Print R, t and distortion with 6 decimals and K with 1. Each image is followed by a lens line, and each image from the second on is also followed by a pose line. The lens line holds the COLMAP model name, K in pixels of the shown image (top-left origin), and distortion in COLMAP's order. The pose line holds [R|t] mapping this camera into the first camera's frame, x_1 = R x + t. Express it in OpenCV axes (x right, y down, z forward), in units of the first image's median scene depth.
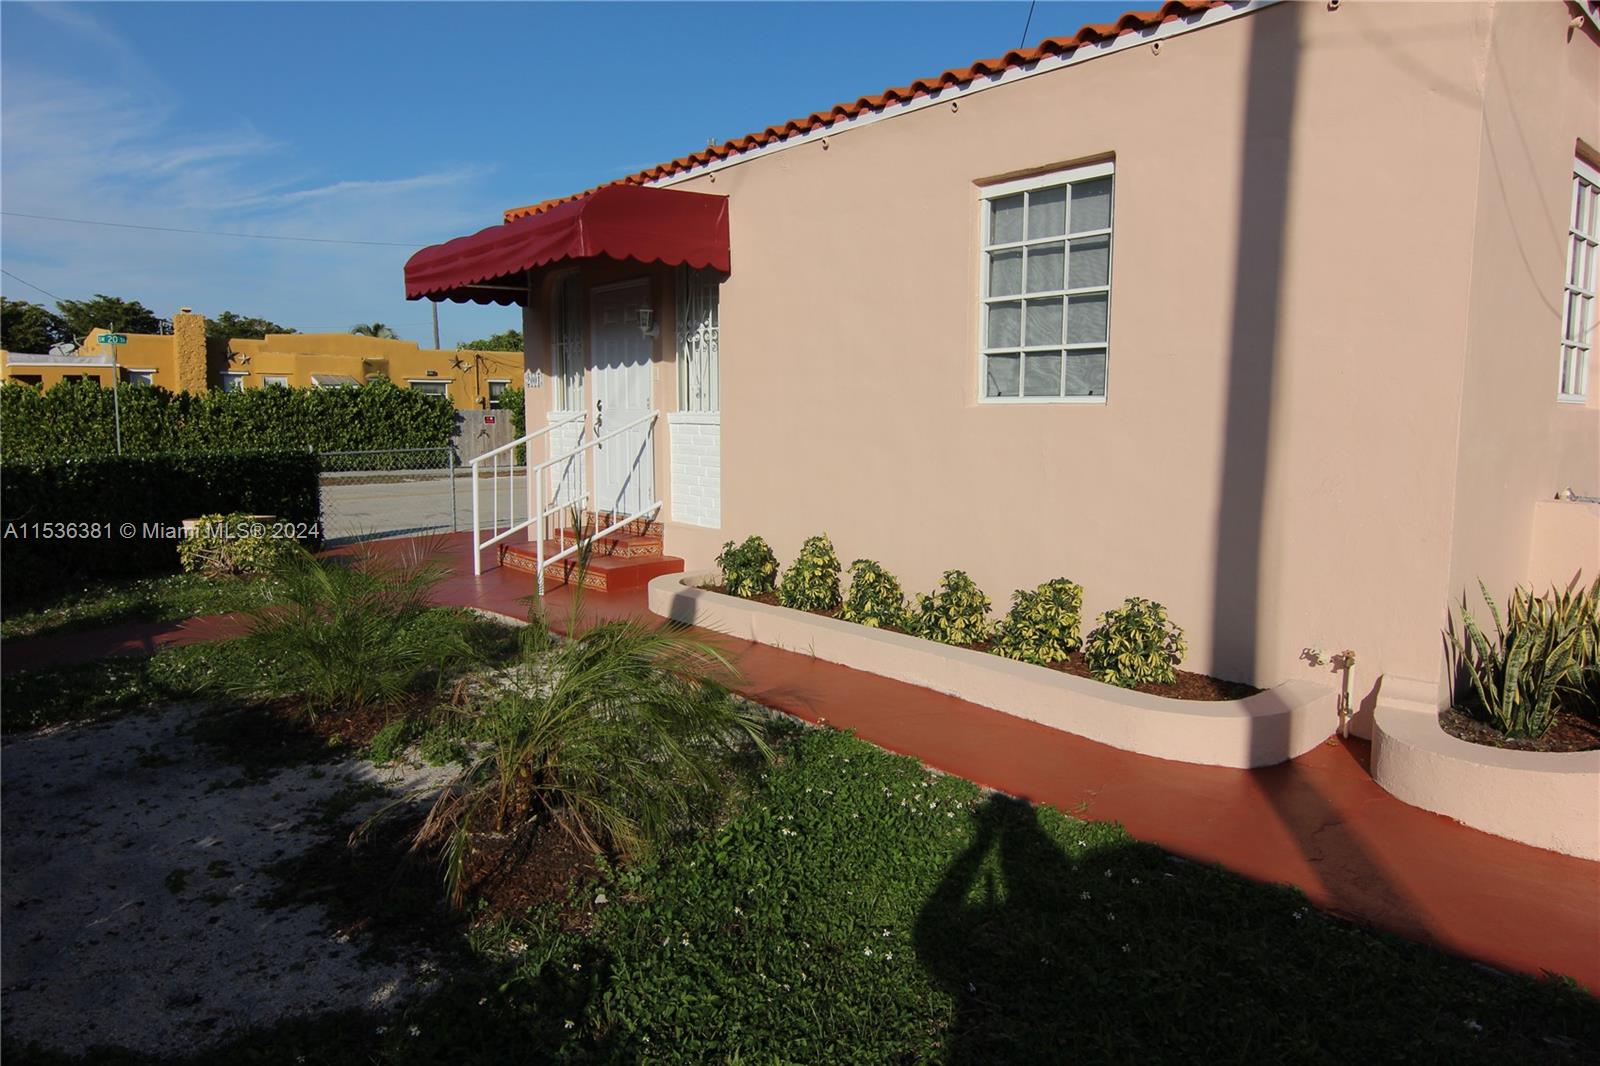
lens RADIAL K [[1013.8, 0, 796.9], [0, 1013.8, 537.8], [0, 0, 1]] dist [0.002718, -0.022973]
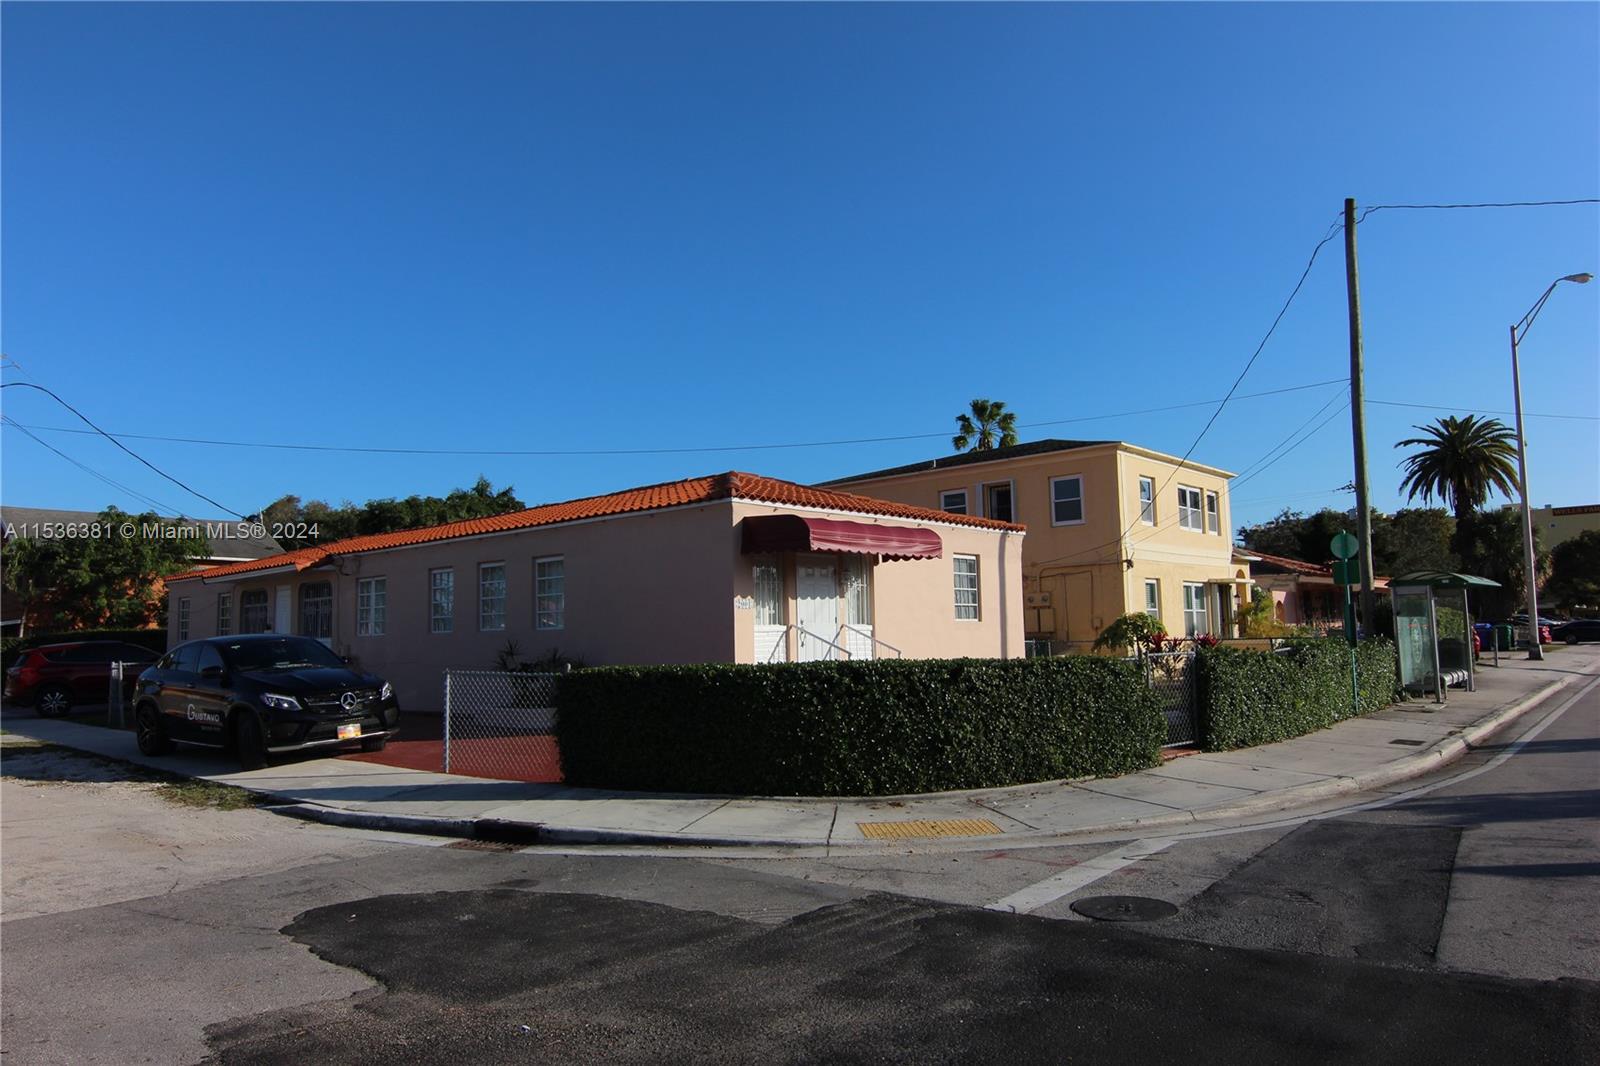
lens RADIAL K [[1013.8, 0, 796.9], [0, 1013.8, 537.8], [0, 0, 1]] dist [0.002718, -0.022973]
pose [[-0.135512, 0.100591, 0.985656, -2.899638], [0.146473, 0.985935, -0.080482, -0.206649], [-0.979889, 0.133466, -0.148340, 1.926456]]
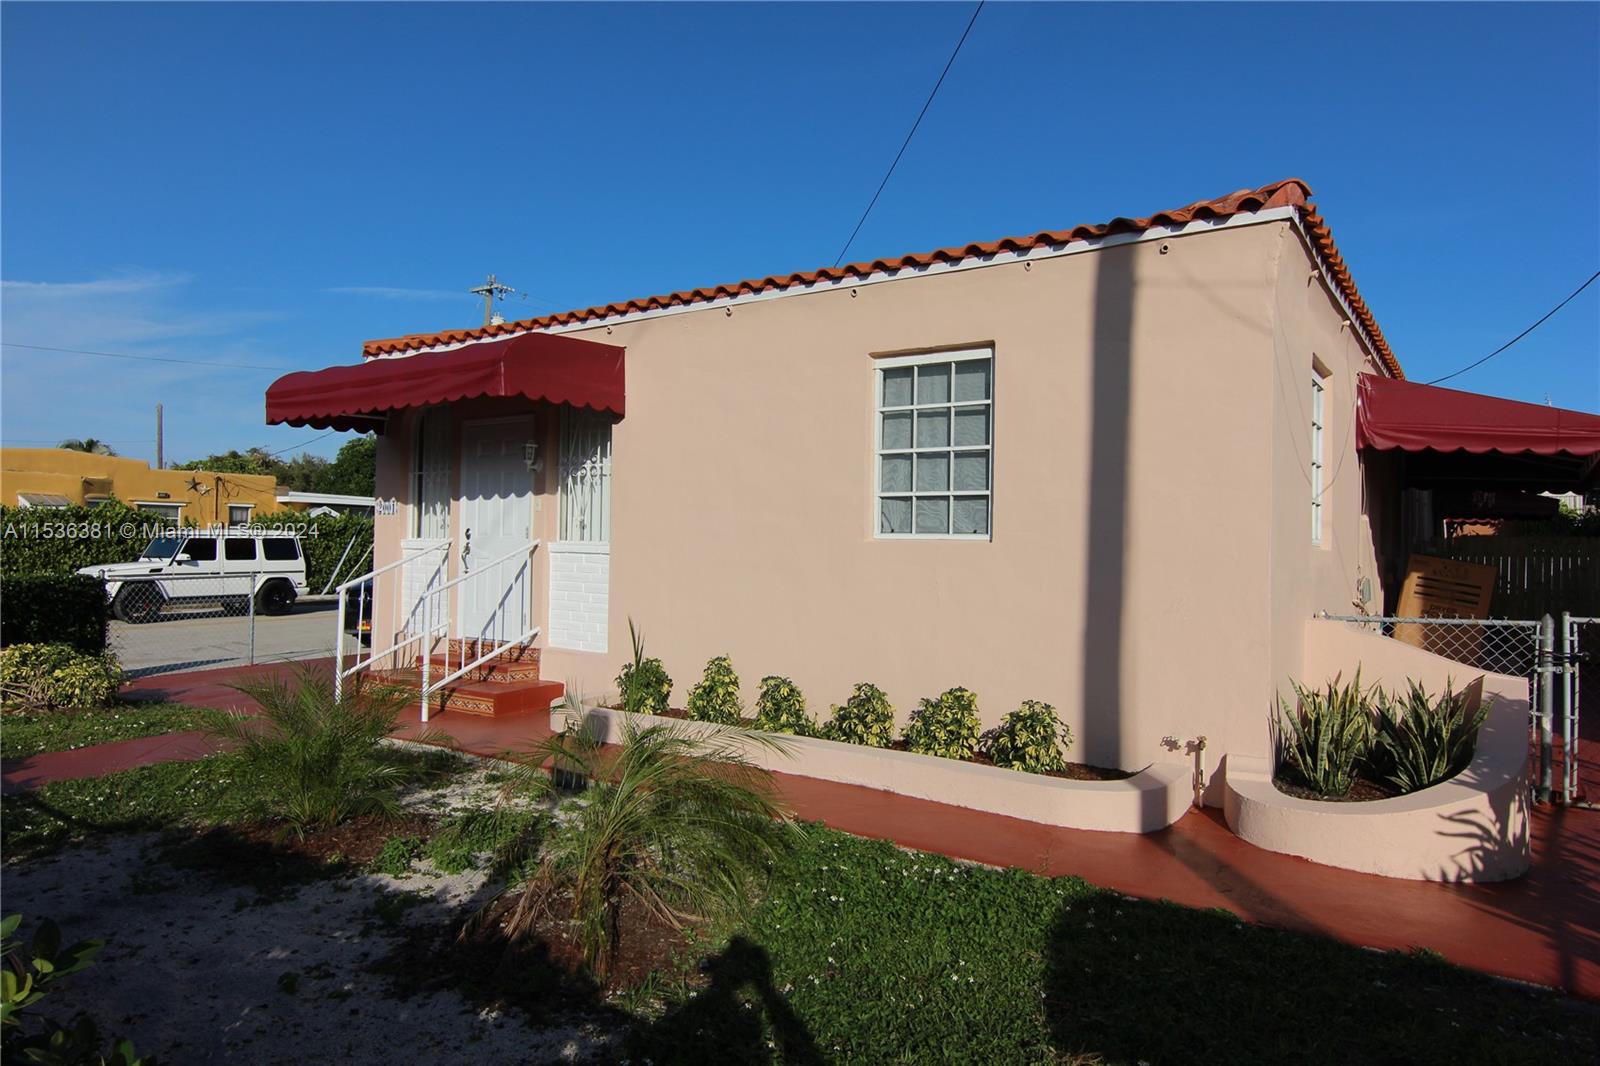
lens RADIAL K [[1013.8, 0, 796.9], [0, 1013.8, 537.8], [0, 0, 1]] dist [0.002718, -0.022973]
pose [[0.968080, 0.017535, 0.250027, -0.200533], [0.015348, 0.991531, -0.128963, 0.015466], [-0.250171, 0.128684, 0.959612, -0.095167]]
